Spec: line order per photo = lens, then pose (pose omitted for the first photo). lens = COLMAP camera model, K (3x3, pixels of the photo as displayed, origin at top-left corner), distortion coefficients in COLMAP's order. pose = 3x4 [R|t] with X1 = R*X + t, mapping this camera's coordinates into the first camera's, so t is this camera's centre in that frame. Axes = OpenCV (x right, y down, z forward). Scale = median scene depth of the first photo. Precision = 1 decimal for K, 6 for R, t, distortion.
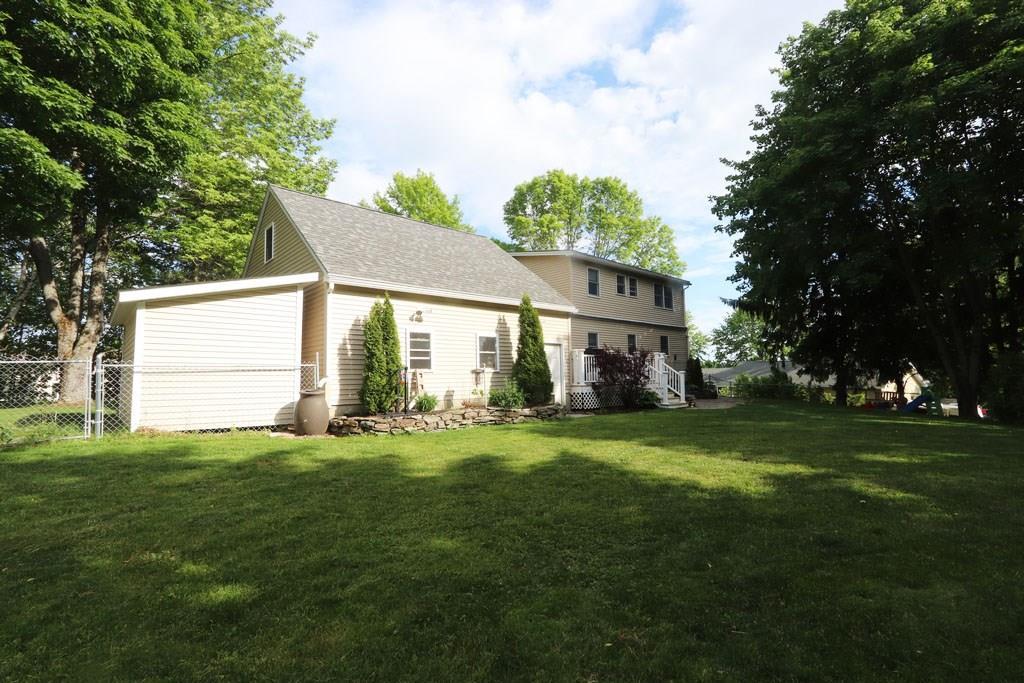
lens RADIAL K [[469.5, 0, 512.3], [0, 469.5, 339.2], [0, 0, 1]] dist [-0.015023, 0.002193]
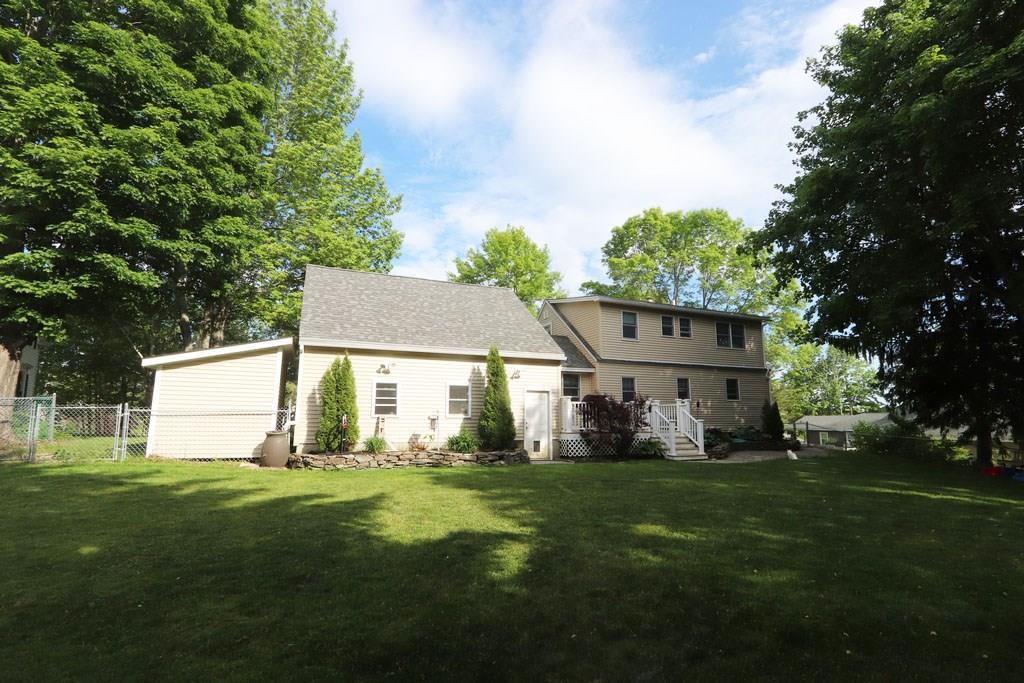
lens RADIAL K [[469.5, 0, 506.8], [0, 469.5, 341.0], [0, 0, 1]] dist [-0.015023, 0.002193]
pose [[0.946592, -0.034576, -0.320575, 0.429795], [0.008267, 0.996509, -0.083071, -0.017334], [0.322328, 0.075984, 0.943573, -0.005483]]
